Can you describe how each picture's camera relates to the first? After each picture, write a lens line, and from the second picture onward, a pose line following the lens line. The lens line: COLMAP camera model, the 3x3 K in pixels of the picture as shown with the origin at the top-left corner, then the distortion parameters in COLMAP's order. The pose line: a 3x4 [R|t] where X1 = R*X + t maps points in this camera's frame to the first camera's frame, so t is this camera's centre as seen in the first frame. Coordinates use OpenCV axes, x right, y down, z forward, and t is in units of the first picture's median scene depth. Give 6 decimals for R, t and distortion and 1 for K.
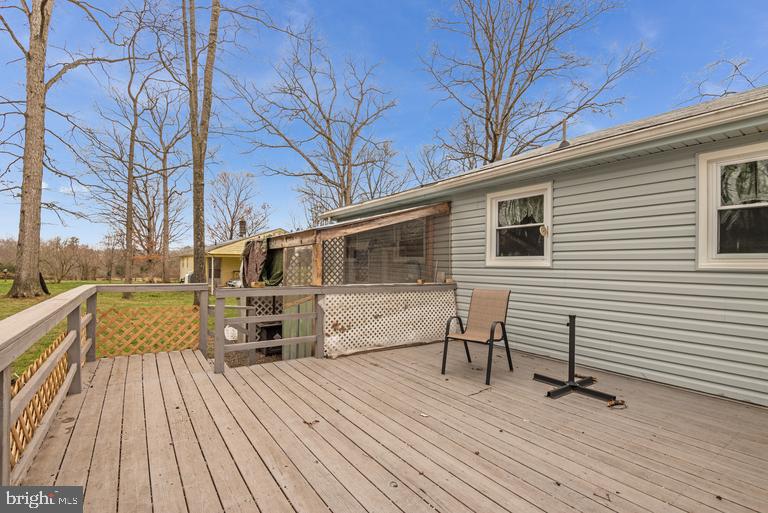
lens RADIAL K [[351.7, 0, 384.9], [0, 351.7, 262.2], [0, 0, 1]] dist [-0.018093, -0.000248]
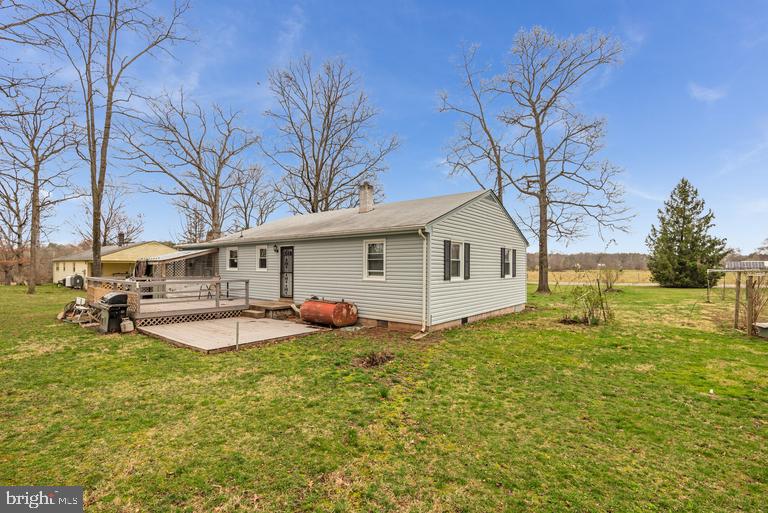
lens RADIAL K [[351.7, 0, 372.8], [0, 351.7, 269.1], [0, 0, 1]] dist [-0.018093, -0.000248]
pose [[0.965057, 0.003512, 0.262015, 0.215373], [-0.005886, 0.999948, 0.008274, -0.012051], [-0.261972, -0.009528, 0.965028, -0.689155]]
